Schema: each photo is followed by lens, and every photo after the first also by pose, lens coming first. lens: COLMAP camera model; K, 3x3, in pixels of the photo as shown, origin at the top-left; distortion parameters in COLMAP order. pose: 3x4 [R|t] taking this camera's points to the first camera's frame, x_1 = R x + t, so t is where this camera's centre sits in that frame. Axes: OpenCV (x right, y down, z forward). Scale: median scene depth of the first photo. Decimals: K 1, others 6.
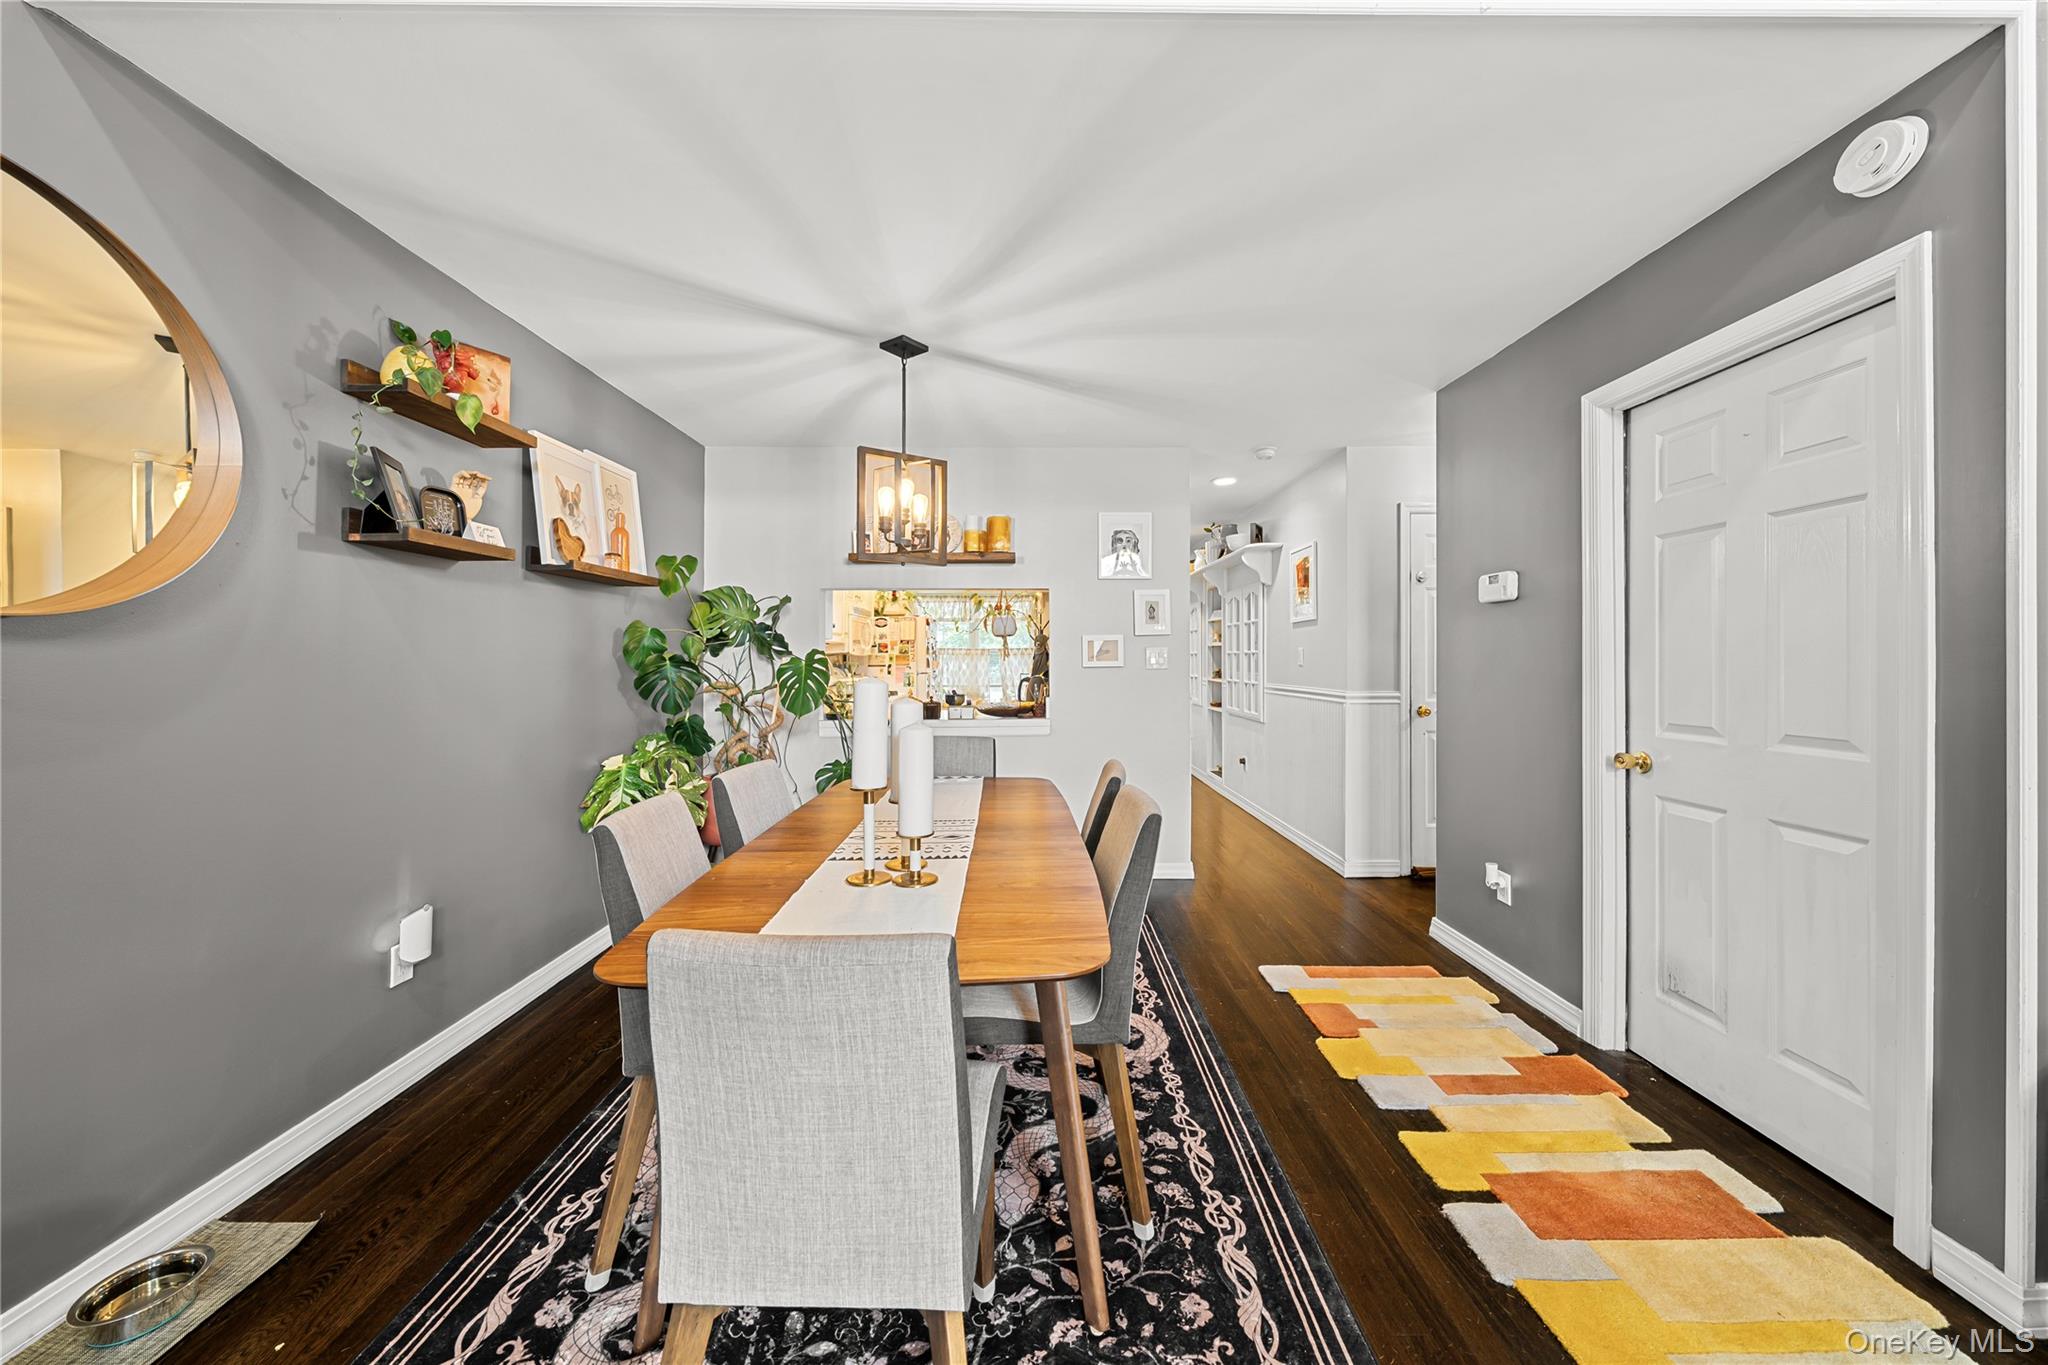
lens RADIAL K [[701.4, 0, 1031.7], [0, 701.4, 652.7], [0, 0, 1]] dist [-0.000861, 0.000096]
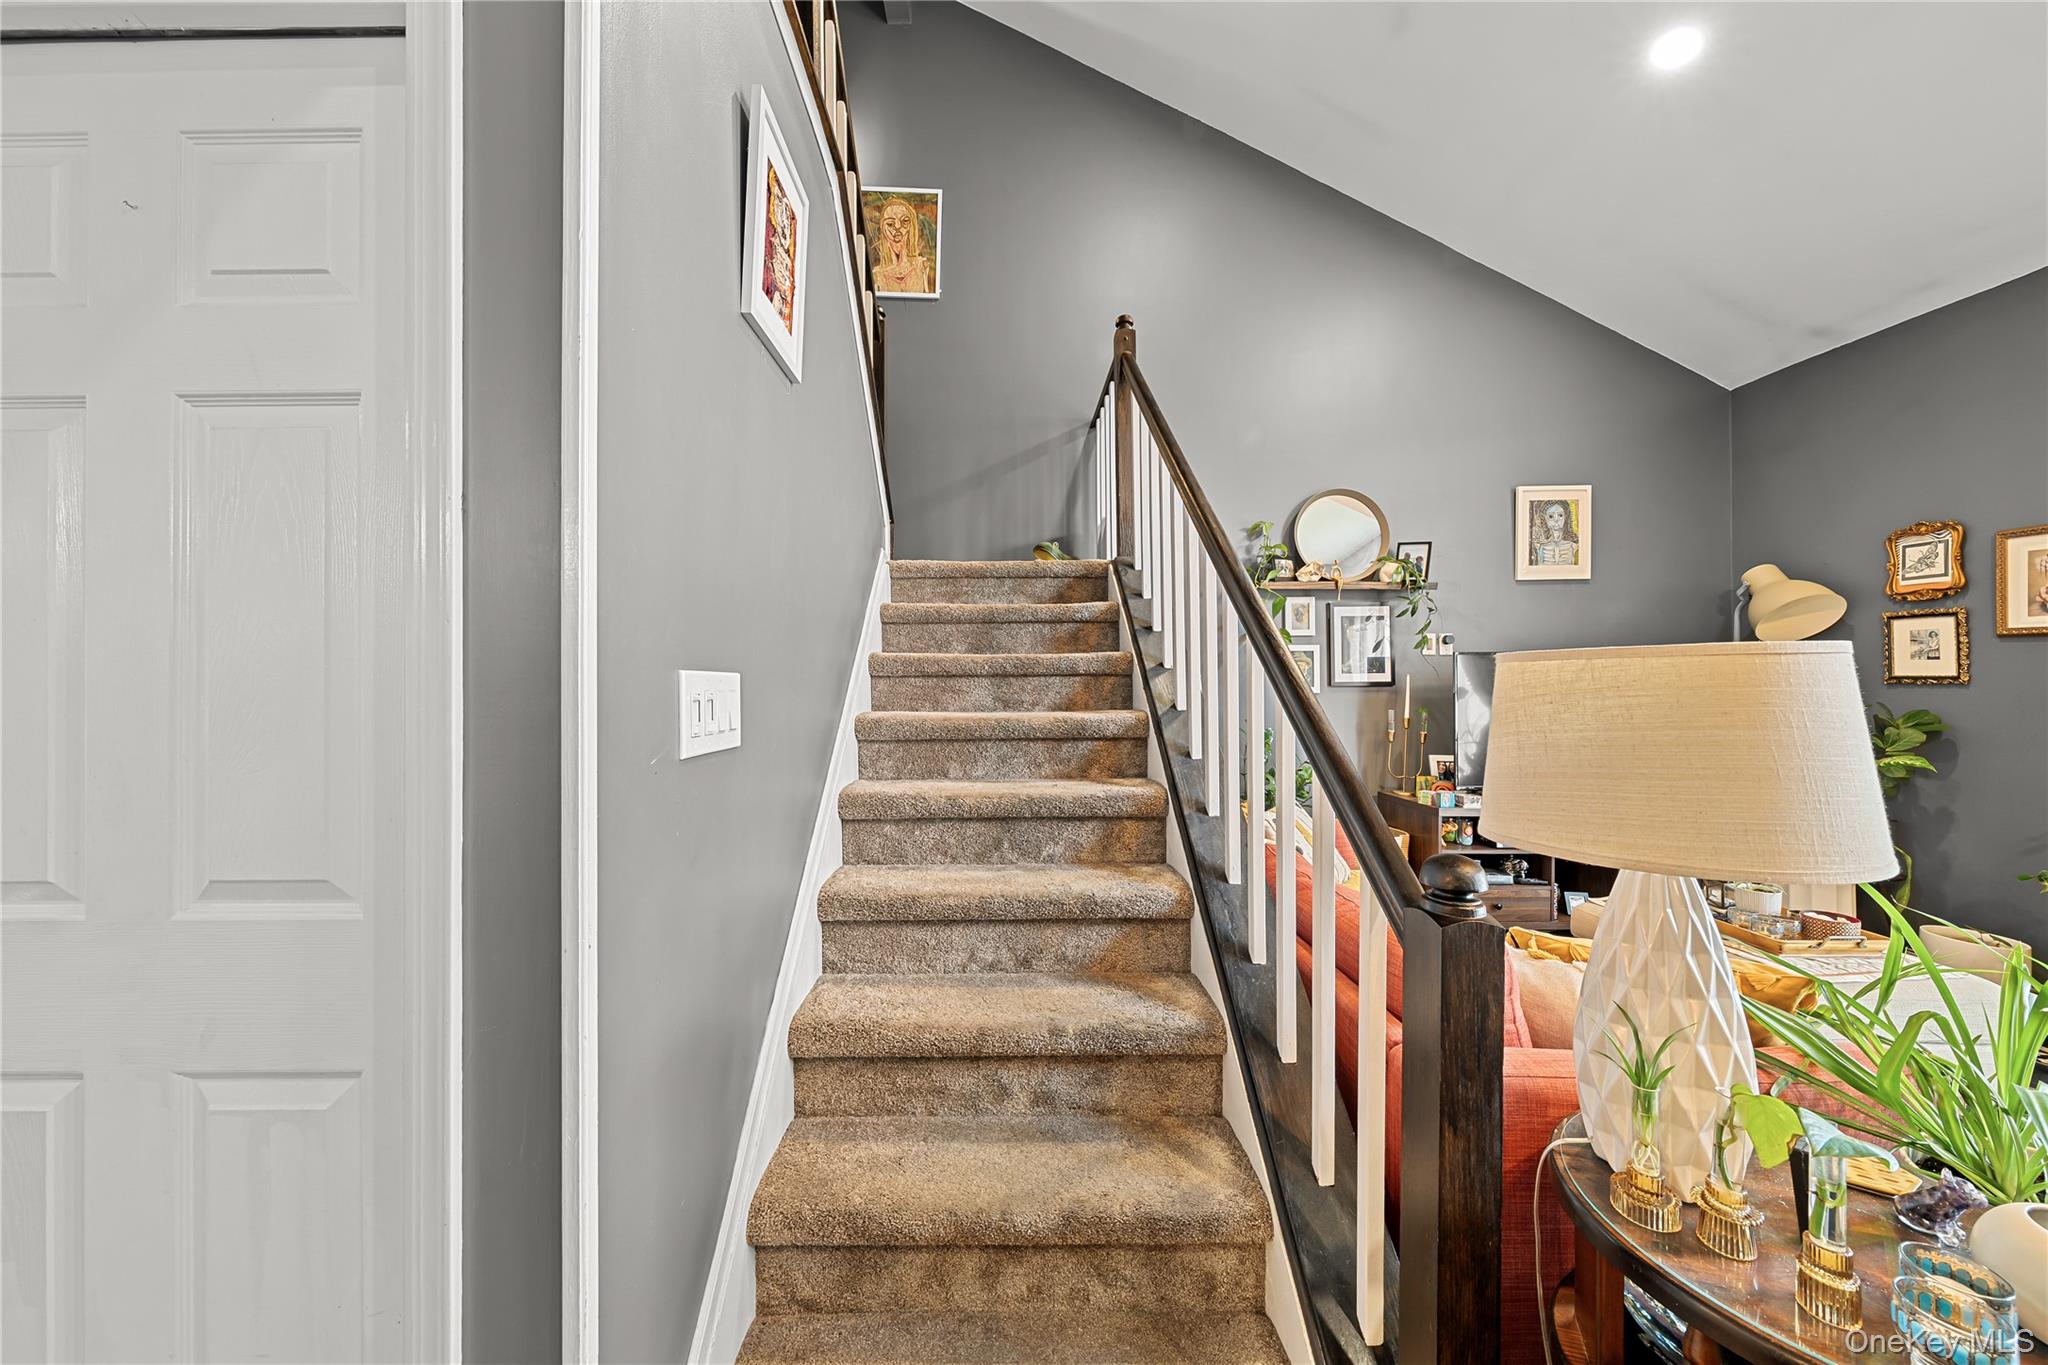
lens RADIAL K [[701.4, 0, 1004.4], [0, 701.4, 684.4], [0, 0, 1]] dist [-0.000861, 0.000096]
pose [[0.005942, -0.004179, 0.999974, 0.682238], [-0.006596, 0.999969, 0.004218, -0.019614], [-0.999961, -0.006621, 0.005914, 0.525312]]
